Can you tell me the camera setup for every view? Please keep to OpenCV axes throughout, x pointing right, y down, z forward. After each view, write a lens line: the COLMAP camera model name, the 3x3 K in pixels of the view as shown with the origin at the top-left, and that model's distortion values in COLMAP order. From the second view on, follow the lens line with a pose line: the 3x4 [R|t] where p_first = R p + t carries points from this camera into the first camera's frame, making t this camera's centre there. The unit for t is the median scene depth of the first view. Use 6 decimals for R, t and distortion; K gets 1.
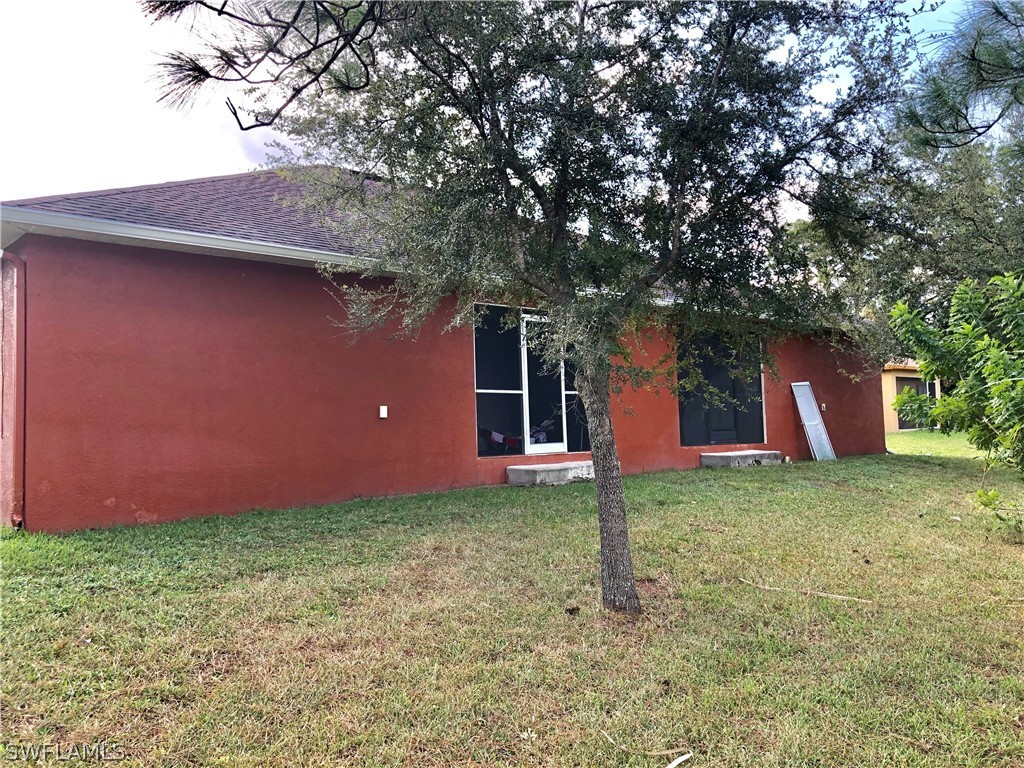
lens RADIAL K [[848.1, 0, 512.0], [0, 848.1, 384.0], [0, 0, 1]] dist [0.047475, -0.074843]
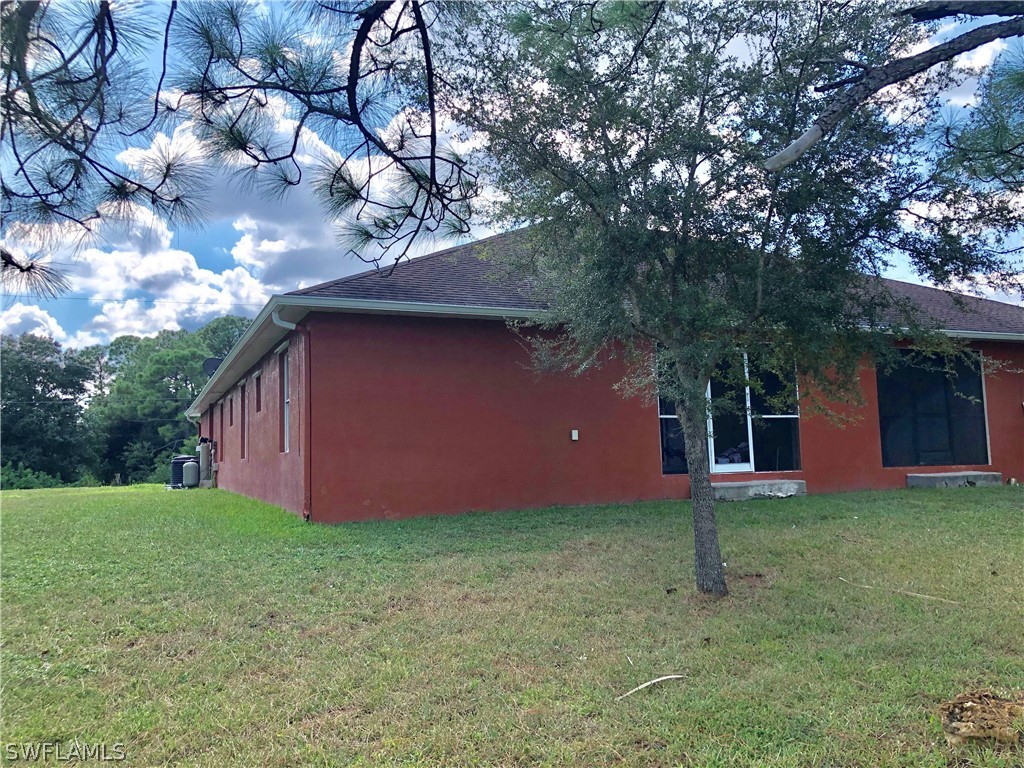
lens RADIAL K [[860.8, 0, 512.0], [0, 860.8, 384.0], [0, 0, 1]] dist [0.005478, 0.004652]
pose [[0.944106, -0.025330, -0.328668, 0.194348], [0.016842, 0.999448, -0.028649, -0.008170], [0.329213, 0.021513, 0.944011, -0.214751]]
